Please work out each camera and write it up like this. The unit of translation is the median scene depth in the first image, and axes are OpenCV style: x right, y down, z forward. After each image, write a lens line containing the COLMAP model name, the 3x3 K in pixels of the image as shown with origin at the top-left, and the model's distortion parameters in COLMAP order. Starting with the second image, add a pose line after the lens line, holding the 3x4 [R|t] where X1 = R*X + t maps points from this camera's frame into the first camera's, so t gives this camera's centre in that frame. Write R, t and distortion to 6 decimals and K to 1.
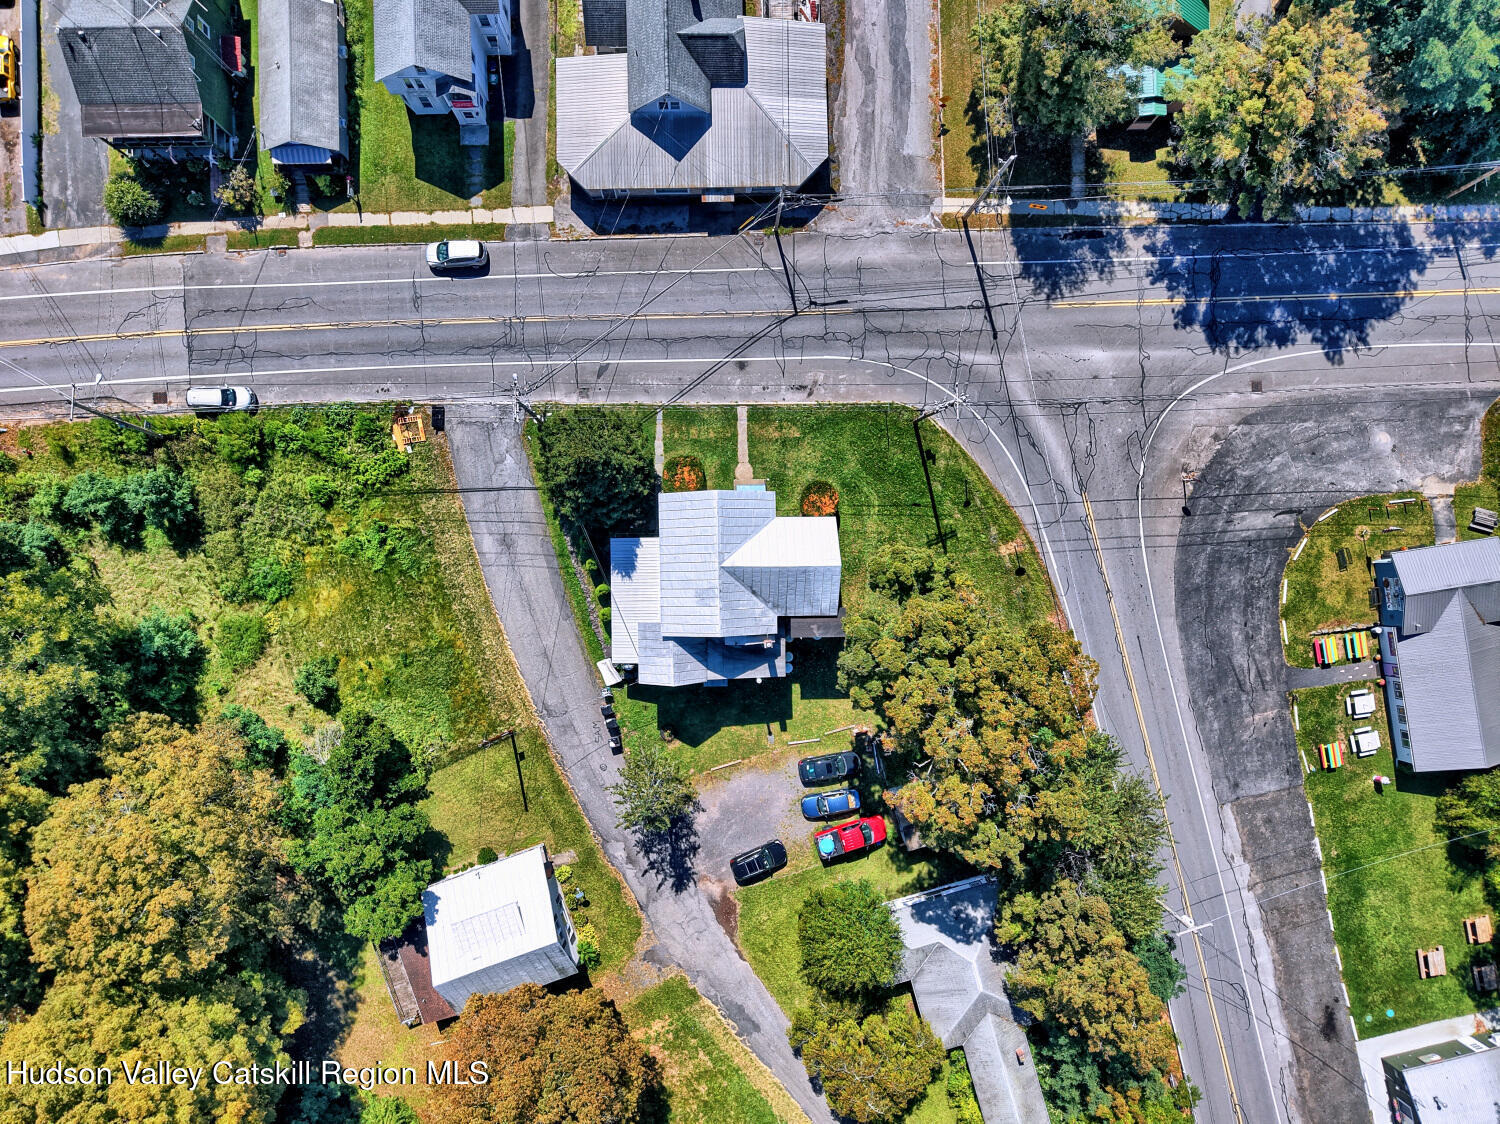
lens RADIAL K [[1028.1, 0, 746.8], [0, 1028.1, 570.4], [0, 0, 1]] dist [0.018829, -0.010210]
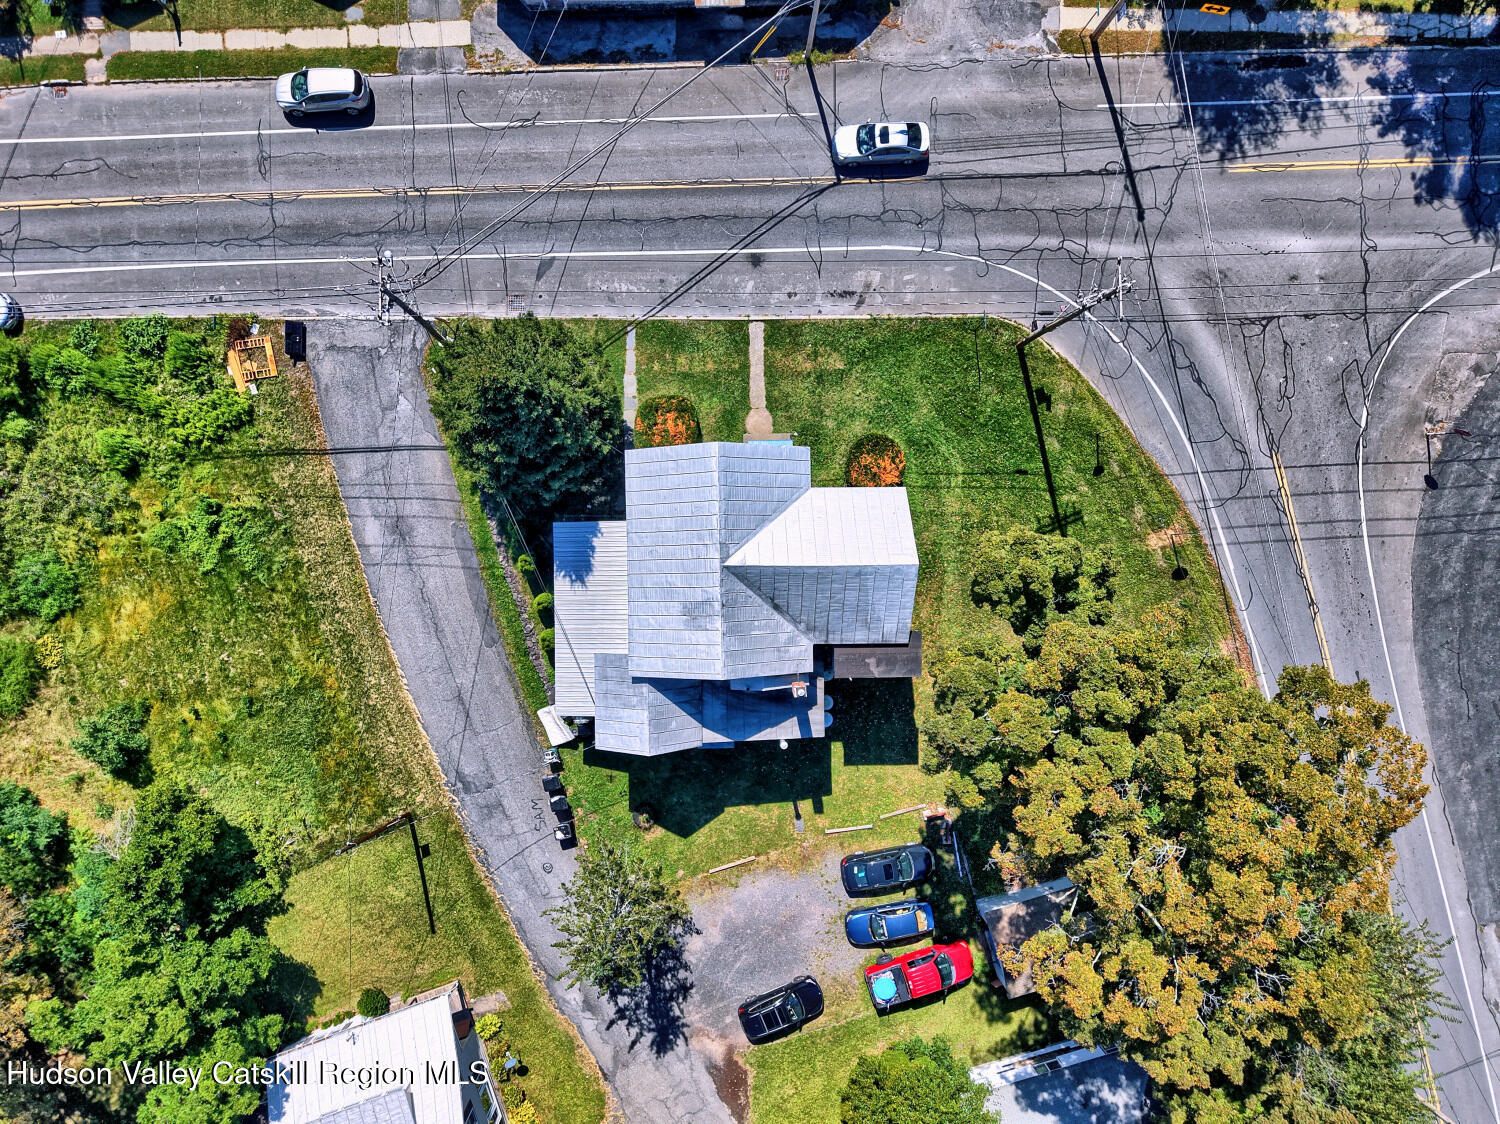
lens RADIAL K [[1028.1, 0, 741.3], [0, 1028.1, 559.3], [0, 0, 1]] dist [0.018829, -0.010210]
pose [[0.999940, -0.000134, -0.010912, -0.007071], [0.000017, 0.999942, -0.010738, -0.000962], [0.010913, 0.010737, 0.999883, 0.340127]]
